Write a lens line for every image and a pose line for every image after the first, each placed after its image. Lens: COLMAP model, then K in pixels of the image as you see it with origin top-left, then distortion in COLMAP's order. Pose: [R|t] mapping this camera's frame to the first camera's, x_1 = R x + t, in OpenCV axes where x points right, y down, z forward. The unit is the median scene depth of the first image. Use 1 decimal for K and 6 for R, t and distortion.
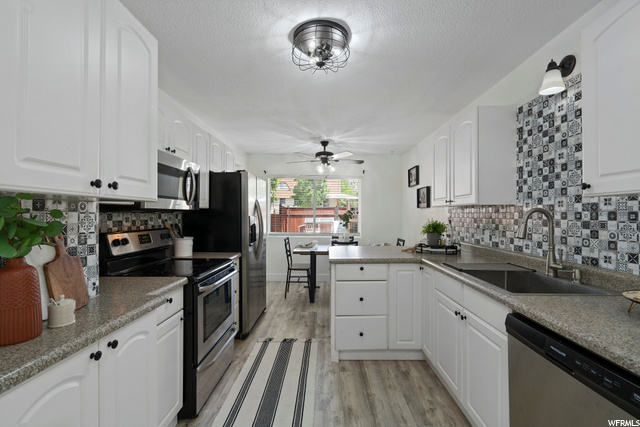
lens RADIAL K [[290.5, 0, 320.1], [0, 290.5, 213.8], [0, 0, 1]] dist [-0.002326, 0.002320]
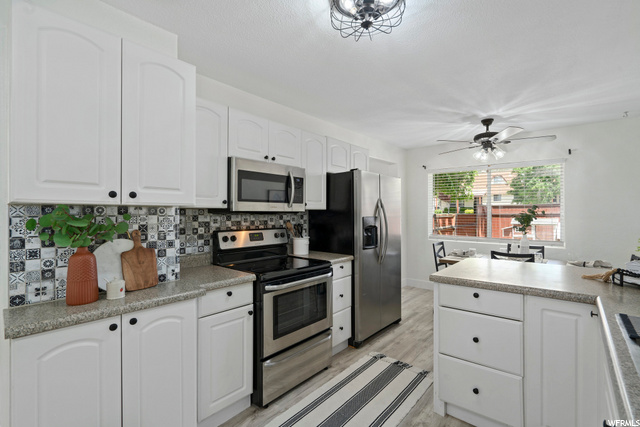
lens RADIAL K [[290.5, 0, 319.8], [0, 290.5, 213.2], [0, 0, 1]] dist [-0.002326, 0.002320]
pose [[0.765311, -0.002411, -0.643656, 0.300105], [0.003030, 0.999995, -0.000143, -0.006767], [0.643653, -0.001841, 0.765315, 0.234870]]
